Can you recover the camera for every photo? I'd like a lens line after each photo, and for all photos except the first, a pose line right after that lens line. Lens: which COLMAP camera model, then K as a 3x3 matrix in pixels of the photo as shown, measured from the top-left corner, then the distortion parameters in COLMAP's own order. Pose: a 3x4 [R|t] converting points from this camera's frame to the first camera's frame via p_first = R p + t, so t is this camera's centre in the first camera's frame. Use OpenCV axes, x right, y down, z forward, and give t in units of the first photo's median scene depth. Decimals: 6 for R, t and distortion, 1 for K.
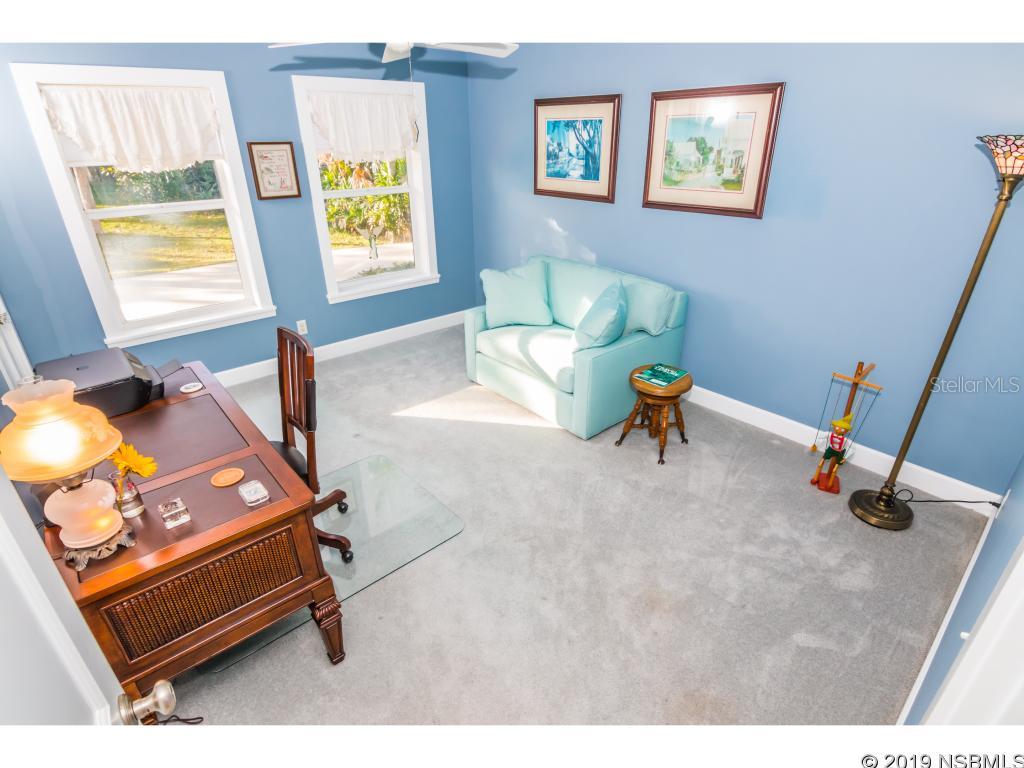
lens RADIAL K [[520.8, 0, 512.6], [0, 520.8, 390.0], [0, 0, 1]] dist [-0.002872, -0.013107]
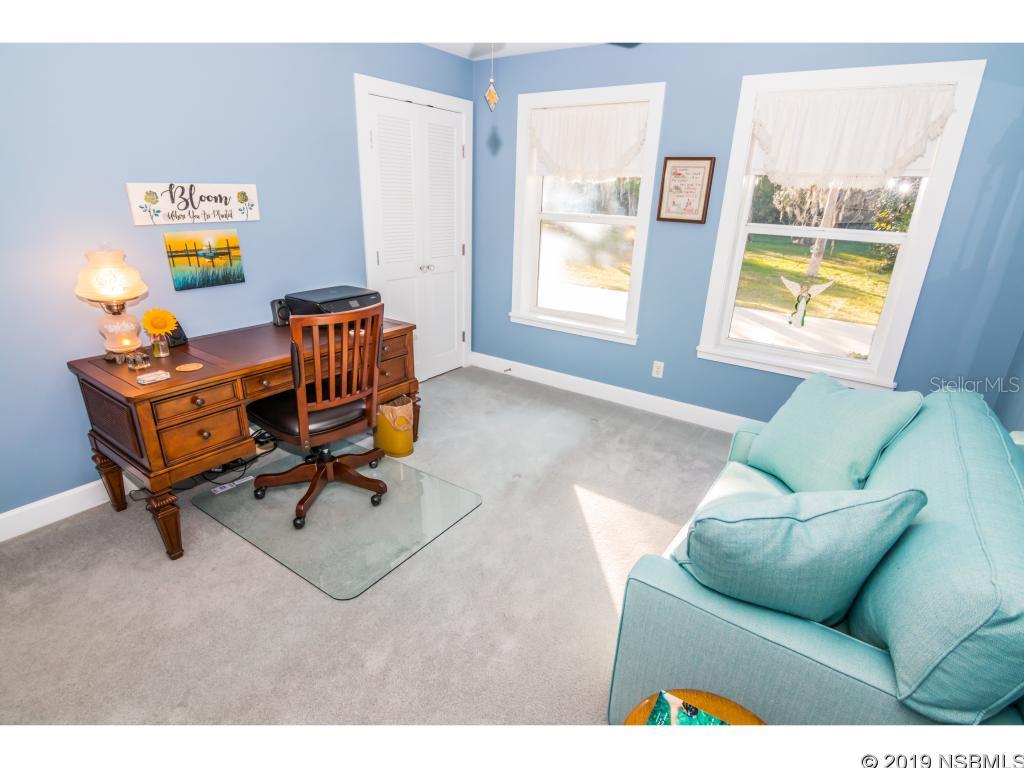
lens RADIAL K [[520.8, 0, 512.6], [0, 520.8, 390.0], [0, 0, 1]] dist [-0.002872, -0.013107]
pose [[0.234214, 0.371545, -0.898386, 0.381104], [-0.457534, 0.857482, 0.235347, -0.208266], [0.857792, 0.355921, 0.370828, 0.547929]]
